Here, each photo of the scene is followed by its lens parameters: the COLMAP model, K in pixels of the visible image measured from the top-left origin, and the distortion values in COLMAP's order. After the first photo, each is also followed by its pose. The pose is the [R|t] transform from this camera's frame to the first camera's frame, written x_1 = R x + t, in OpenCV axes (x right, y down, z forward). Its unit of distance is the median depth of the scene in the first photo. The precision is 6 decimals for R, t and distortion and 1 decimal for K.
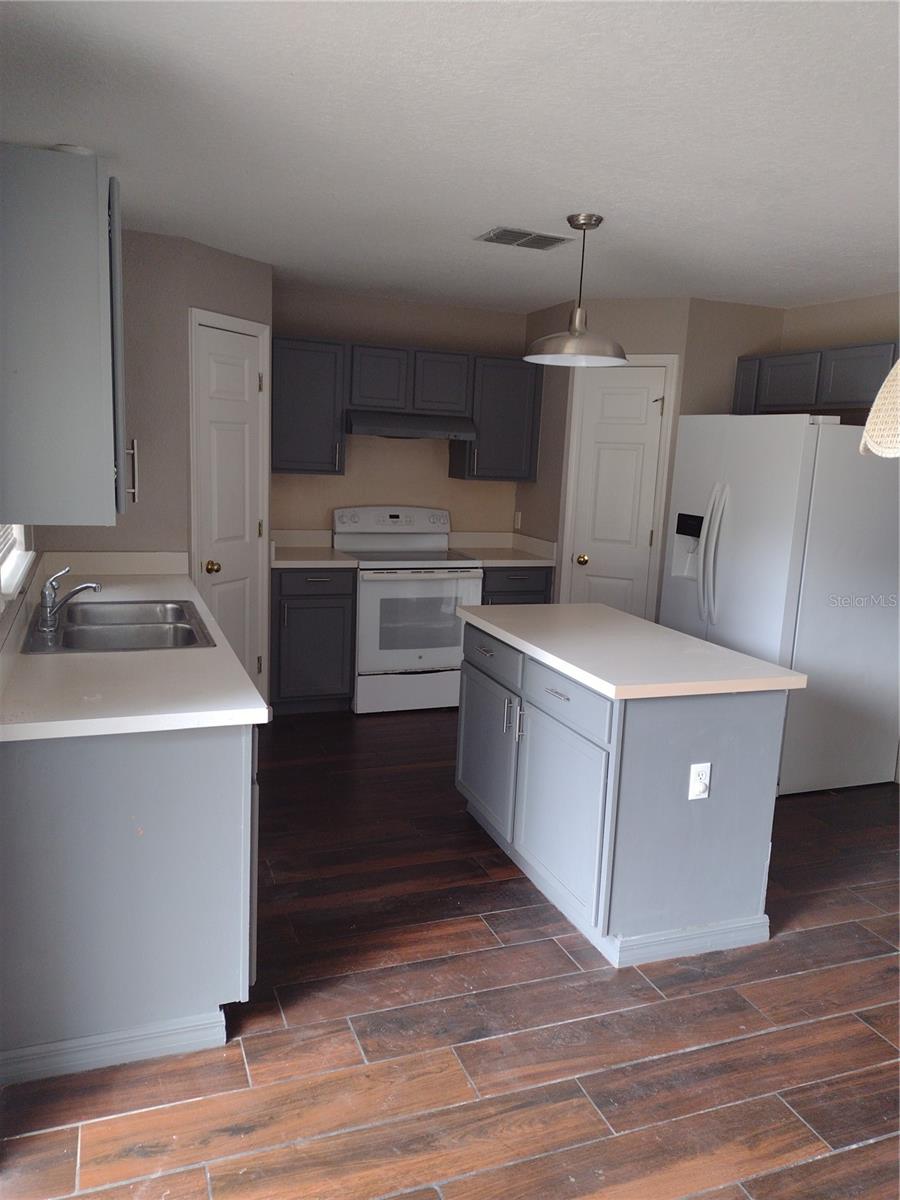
lens RADIAL K [[893.2, 0, 456.1], [0, 893.2, 593.9], [0, 0, 1]] dist [0.043496, -0.056268]
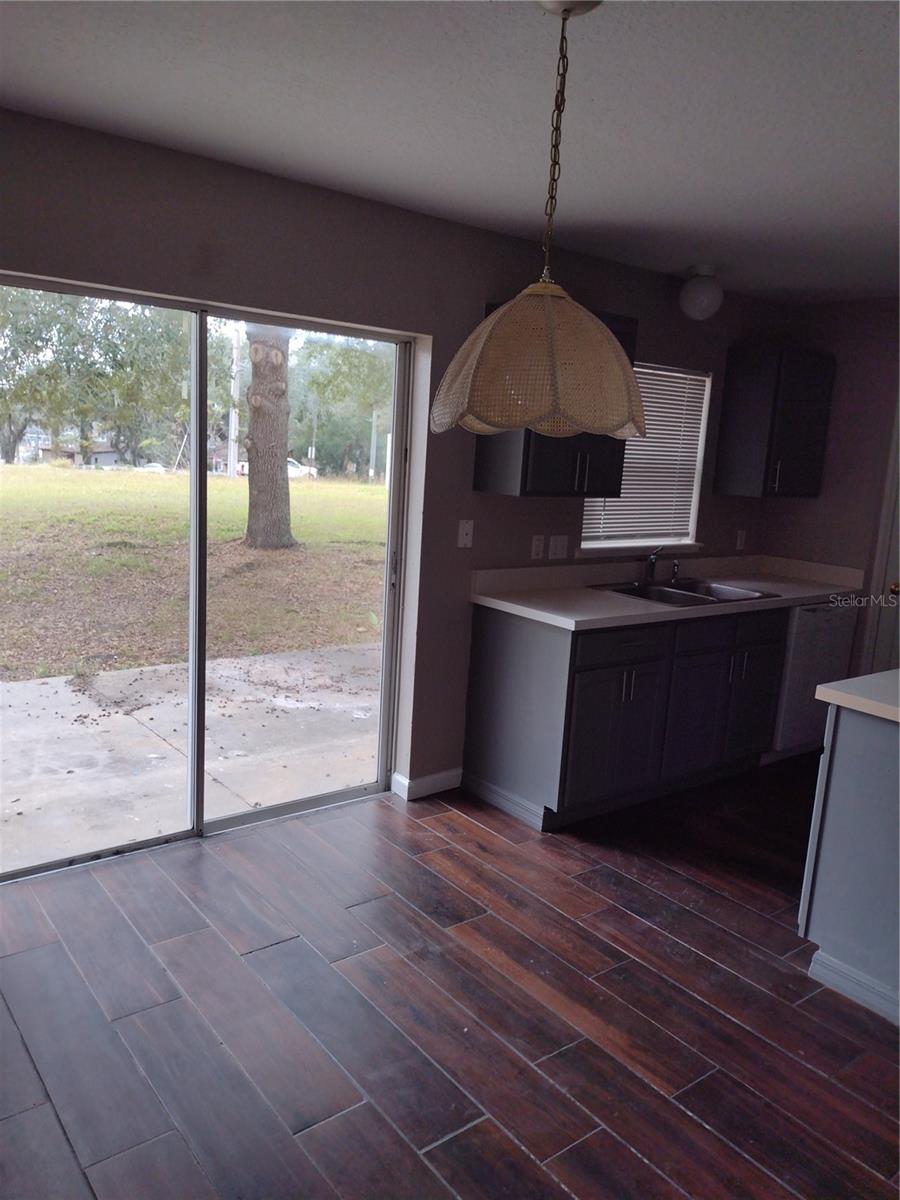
lens RADIAL K [[893.2, 0, 448.8], [0, 893.2, 596.1], [0, 0, 1]] dist [0.043496, -0.056268]
pose [[0.292474, 0.133452, -0.946916, 1.060089], [-0.200307, 0.976797, 0.075795, 0.008651], [0.935059, 0.167506, 0.312419, 0.268825]]
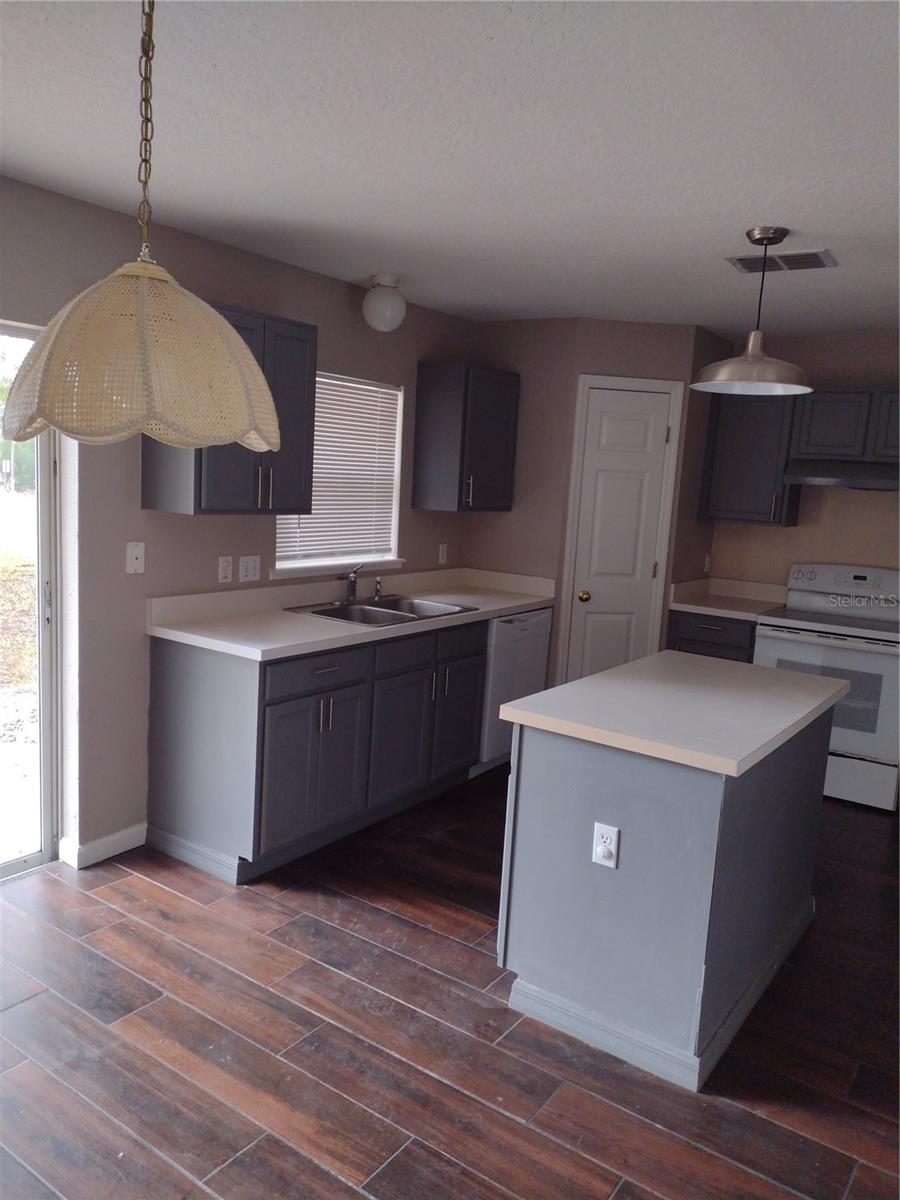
lens RADIAL K [[893.2, 0, 451.4], [0, 893.2, 589.8], [0, 0, 1]] dist [0.043496, -0.056268]
pose [[0.561436, 0.093681, -0.822201, 0.996242], [-0.165913, 0.986140, -0.000933, -0.015792], [0.810718, 0.136937, 0.569197, 0.376506]]
